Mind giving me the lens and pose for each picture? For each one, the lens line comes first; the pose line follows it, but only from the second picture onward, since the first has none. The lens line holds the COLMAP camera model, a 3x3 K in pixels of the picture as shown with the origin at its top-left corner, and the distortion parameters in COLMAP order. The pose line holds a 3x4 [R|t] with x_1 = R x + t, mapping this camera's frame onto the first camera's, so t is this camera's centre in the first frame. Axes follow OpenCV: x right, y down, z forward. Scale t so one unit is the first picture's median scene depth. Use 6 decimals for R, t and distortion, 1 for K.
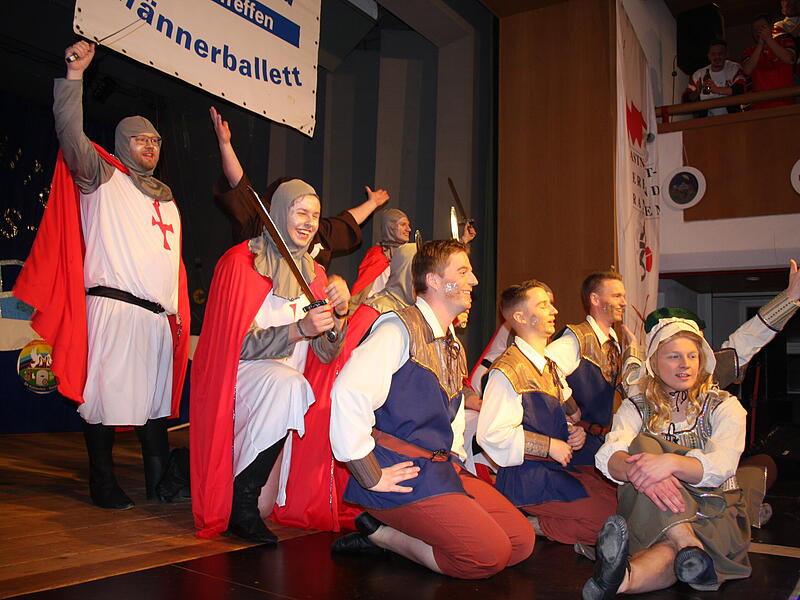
lens RADIAL K [[746.3, 0, 398.6], [0, 746.3, 293.7], [0, 0, 1]] dist [-0.073741, 0.000000]
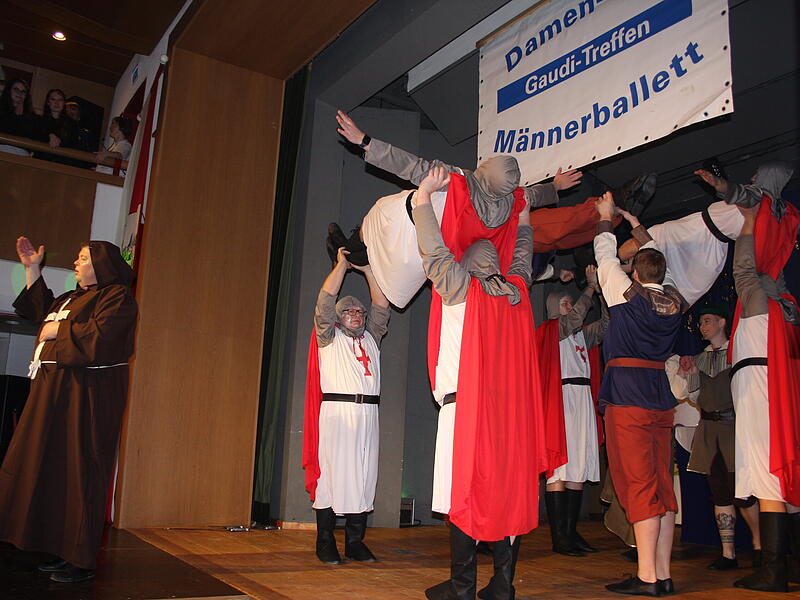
lens RADIAL K [[746.3, 0, 409.5], [0, 746.3, 283.8], [0, 0, 1]] dist [-0.073741, 0.000000]
pose [[-0.383407, -0.241027, -0.891575, 0.575830], [0.044955, 0.959332, -0.278676, 0.107899], [0.922485, -0.146927, -0.356979, 1.037320]]
